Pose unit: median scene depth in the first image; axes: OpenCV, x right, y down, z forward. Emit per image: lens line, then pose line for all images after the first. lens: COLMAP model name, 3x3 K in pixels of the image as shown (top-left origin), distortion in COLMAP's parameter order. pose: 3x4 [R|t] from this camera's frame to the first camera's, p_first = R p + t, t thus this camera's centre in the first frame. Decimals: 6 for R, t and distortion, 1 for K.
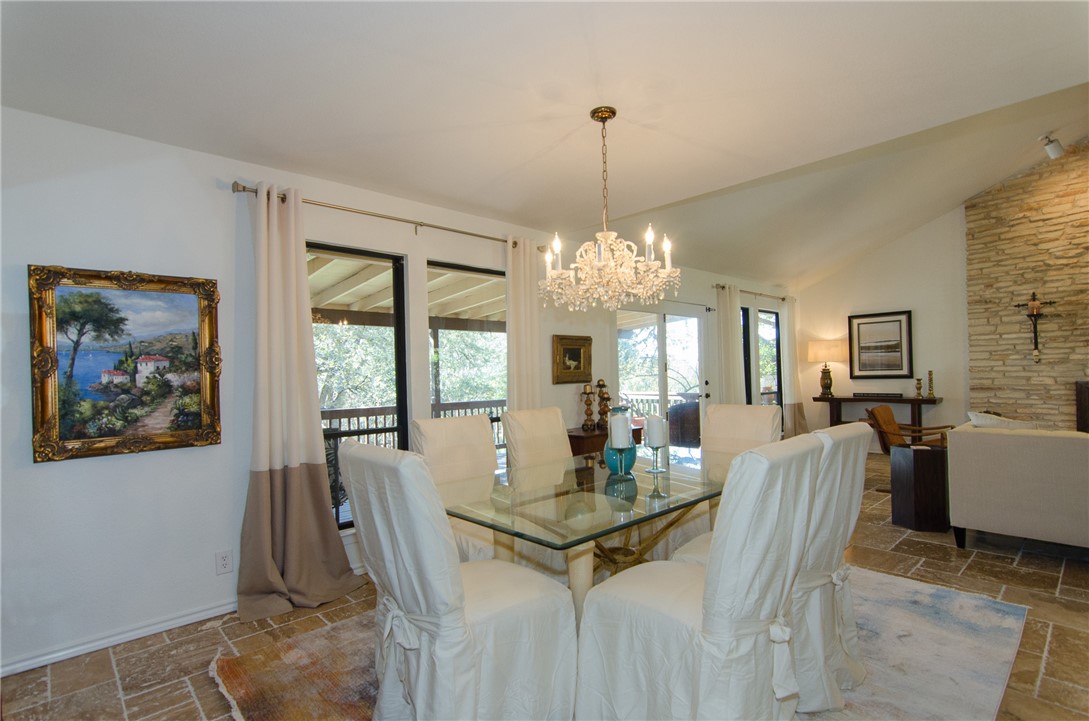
lens RADIAL K [[528.3, 0, 544.5], [0, 528.3, 367.7], [0, 0, 1]] dist [0.002106, 0.000146]
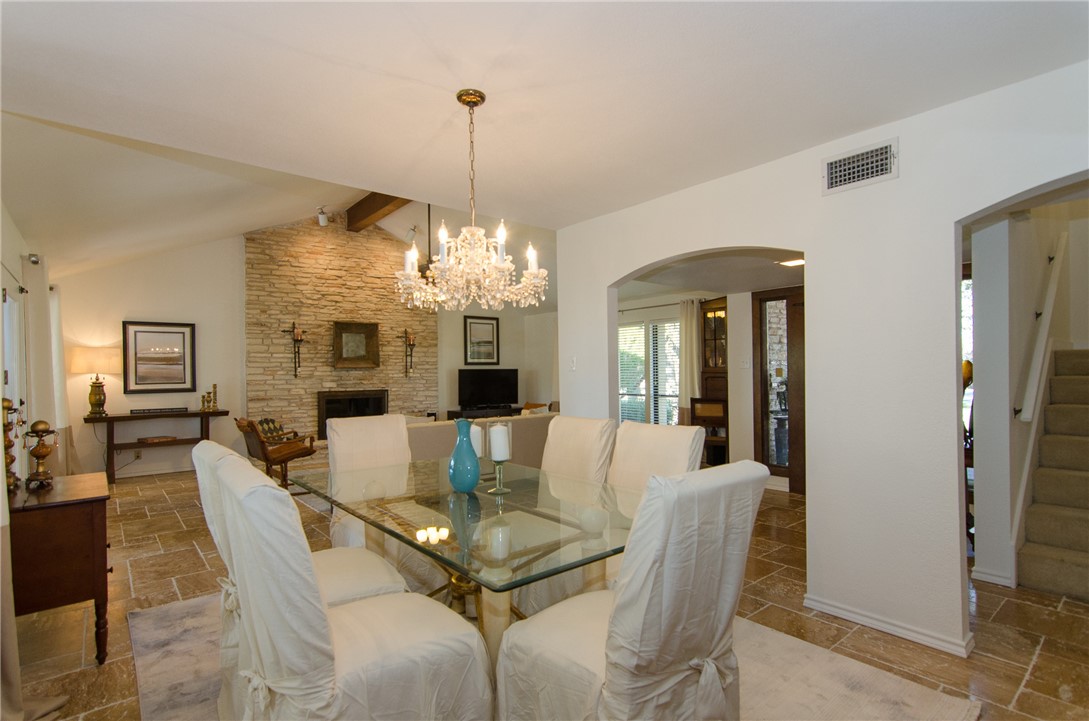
lens RADIAL K [[528.3, 0, 547.5], [0, 528.3, 368.9], [0, 0, 1]] dist [0.002106, 0.000146]
pose [[0.063292, 0.027563, 0.997614, -0.291882], [-0.000816, 0.999620, -0.027566, 0.004360], [-0.997995, 0.000931, 0.063290, 0.305271]]
